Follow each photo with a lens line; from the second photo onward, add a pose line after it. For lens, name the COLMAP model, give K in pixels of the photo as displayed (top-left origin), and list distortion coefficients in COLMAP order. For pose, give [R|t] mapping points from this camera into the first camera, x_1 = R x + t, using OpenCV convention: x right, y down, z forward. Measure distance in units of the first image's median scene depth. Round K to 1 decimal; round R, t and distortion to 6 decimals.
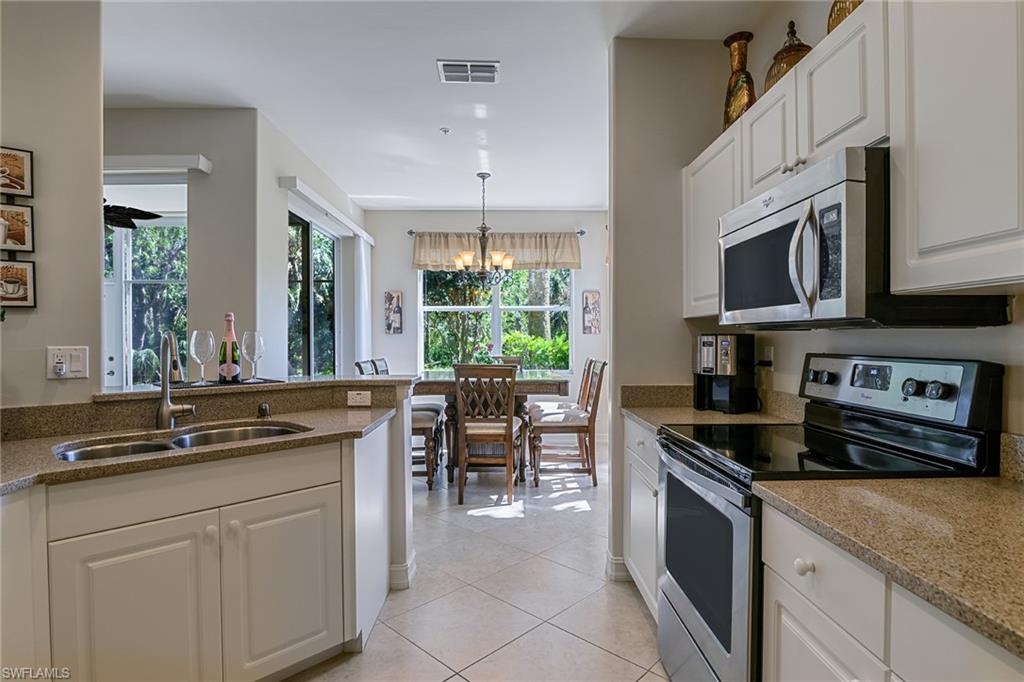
lens RADIAL K [[506.8, 0, 515.7], [0, 506.8, 341.7], [0, 0, 1]] dist [0.002294, 0.001561]
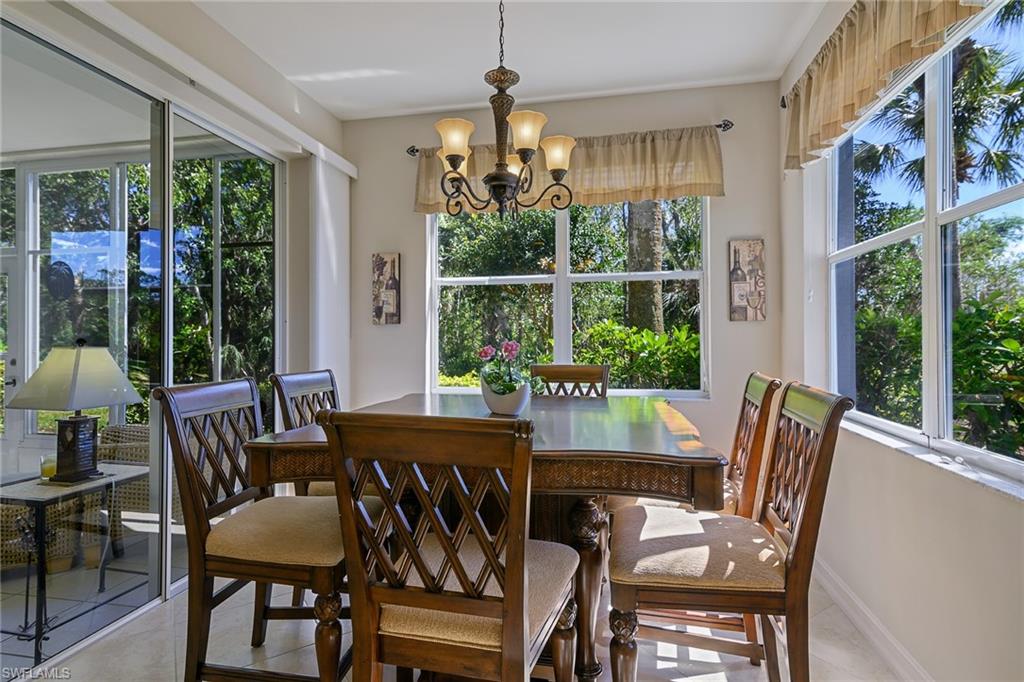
lens RADIAL K [[506.8, 0, 503.9], [0, 506.8, 332.0], [0, 0, 1]] dist [0.002294, 0.001561]
pose [[0.971766, -0.005283, -0.235886, 0.031779], [0.002547, 0.999926, -0.011904, 0.000986], [0.235932, 0.010967, 0.971708, 0.449732]]
